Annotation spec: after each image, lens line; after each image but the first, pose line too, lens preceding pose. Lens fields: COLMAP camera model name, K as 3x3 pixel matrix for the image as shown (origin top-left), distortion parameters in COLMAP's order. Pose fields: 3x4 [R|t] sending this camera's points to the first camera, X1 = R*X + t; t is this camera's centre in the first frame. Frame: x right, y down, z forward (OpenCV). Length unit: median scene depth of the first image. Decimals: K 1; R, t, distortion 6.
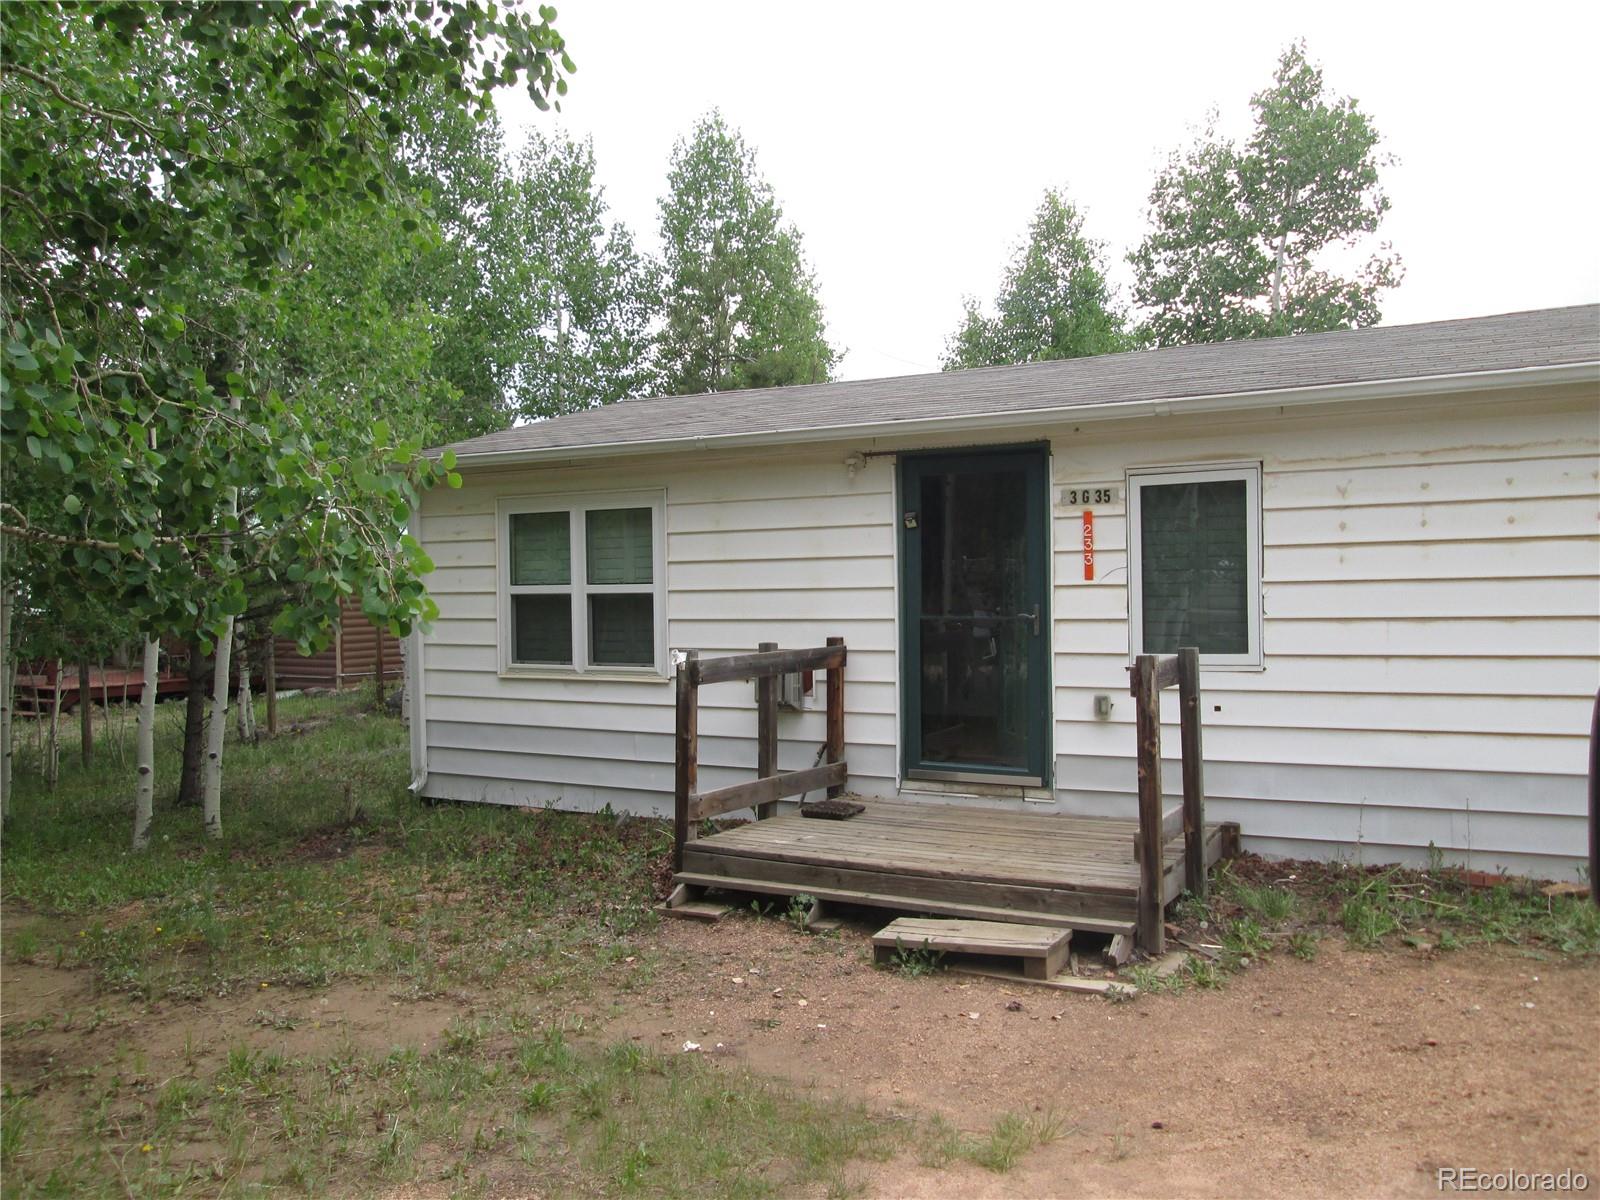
lens RADIAL K [[1350.0, 0, 798.9], [0, 1350.0, 603.9], [0, 0, 1]] dist [-0.050043, 0.018681]
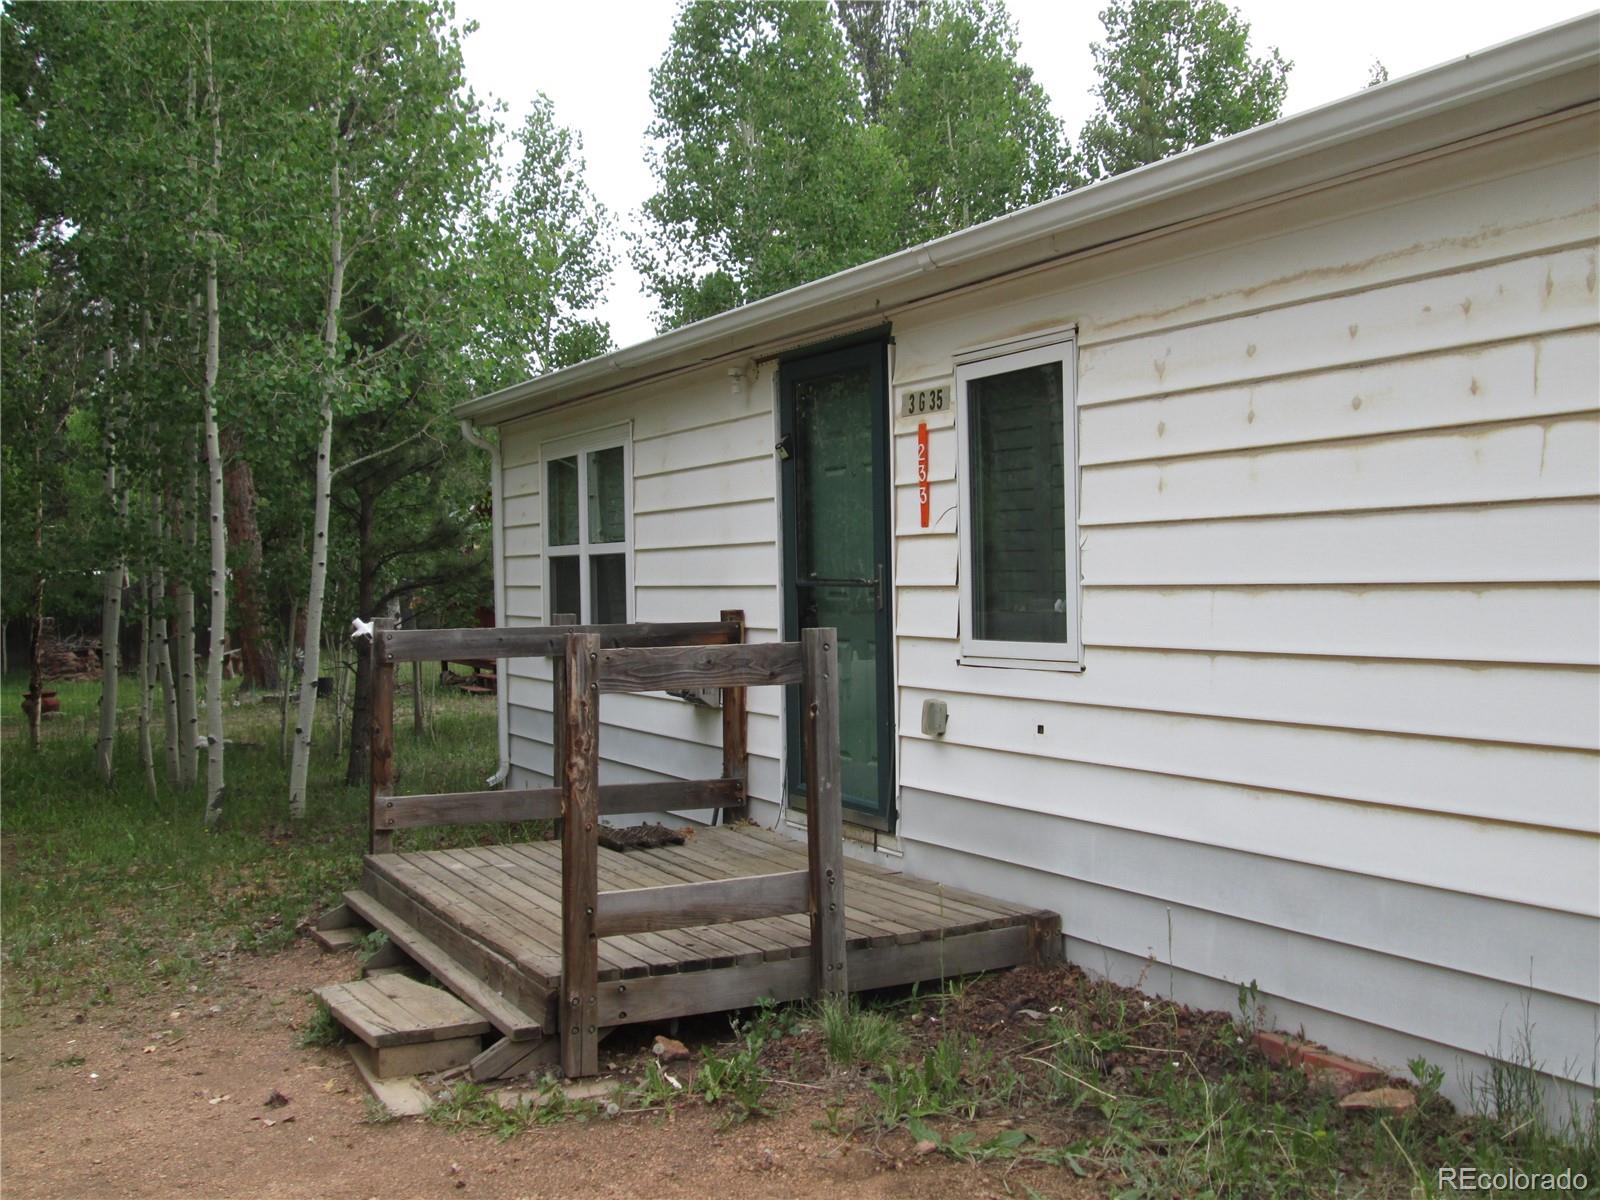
lens RADIAL K [[1651.1, 0, 805.6], [0, 1651.1, 599.5], [0, 0, 1]] dist [-0.105822, 0.000000]
pose [[0.852988, 0.014302, -0.521734, 0.602557], [-0.010873, 0.999894, 0.009634, 0.010971], [0.521817, -0.002545, 0.853054, 0.282172]]
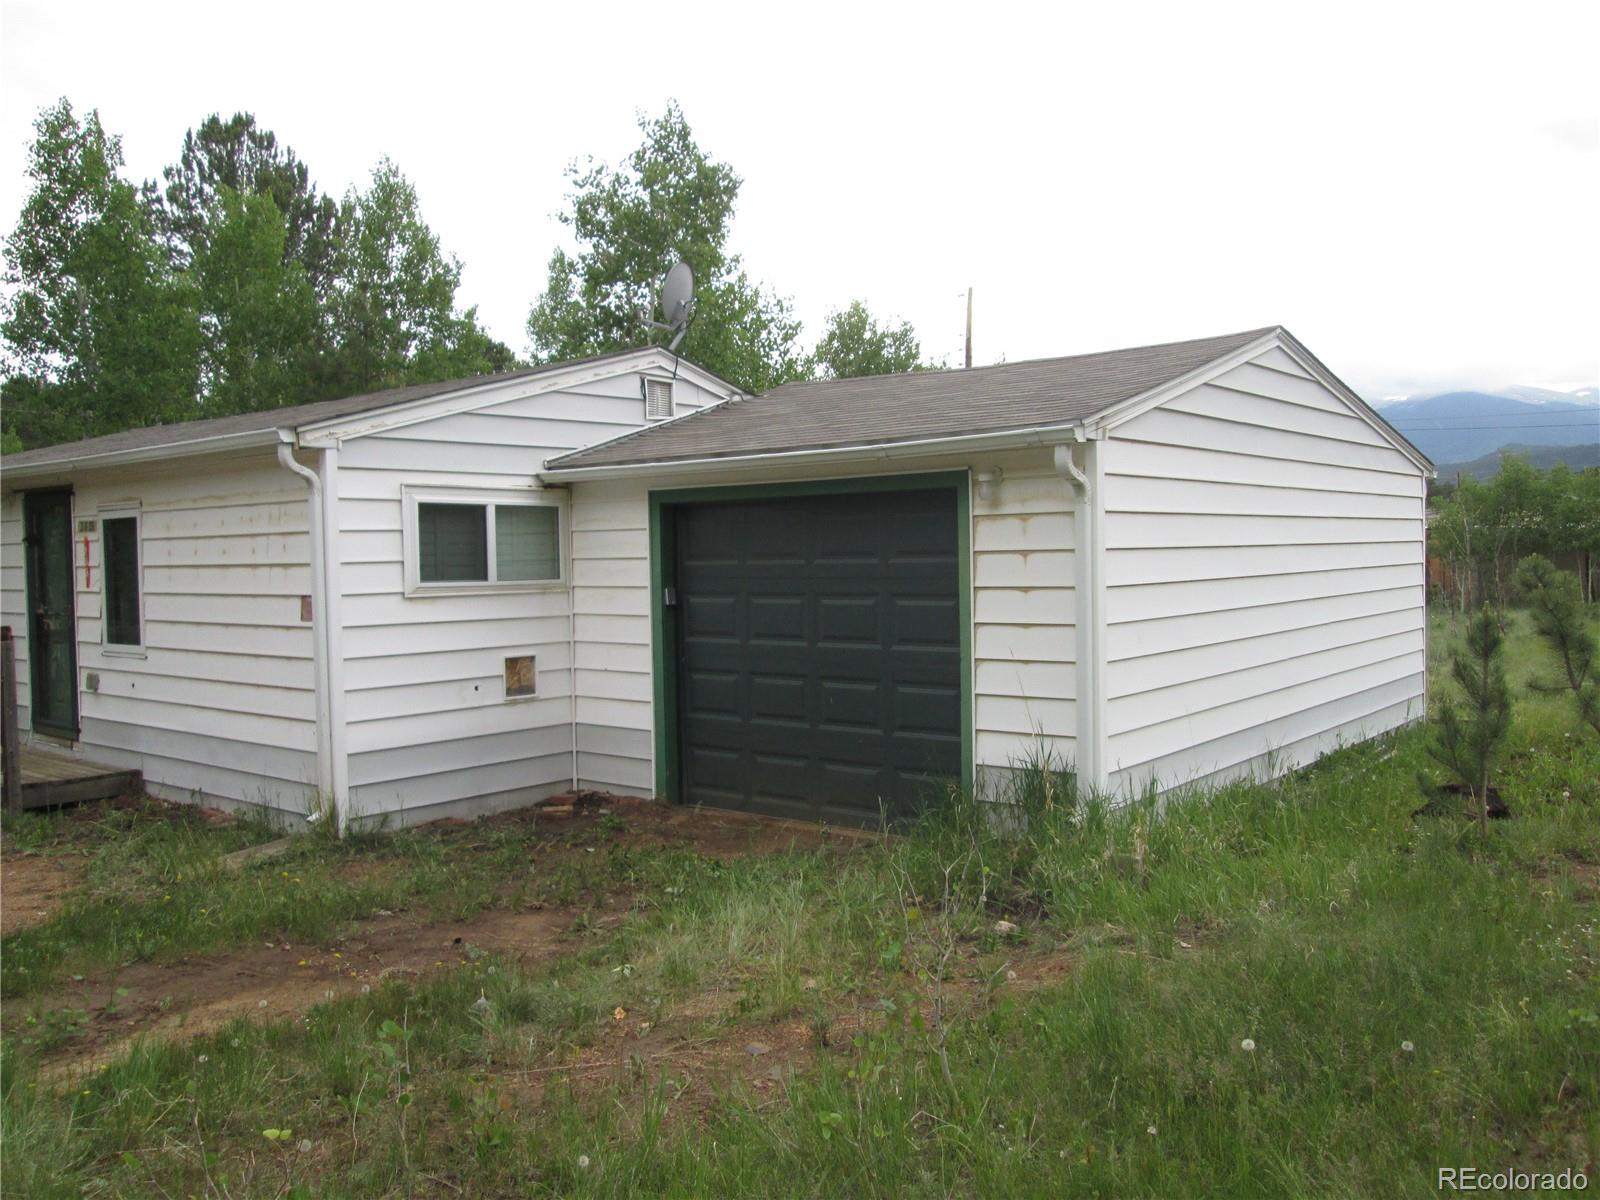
lens RADIAL K [[1350.0, 0, 816.3], [0, 1350.0, 615.0], [0, 0, 1]] dist [-0.050043, 0.018681]
pose [[0.989214, 0.017012, -0.145489, 1.155694], [-0.013216, 0.999548, 0.027017, -0.037552], [0.145882, -0.024802, 0.988991, -0.217871]]
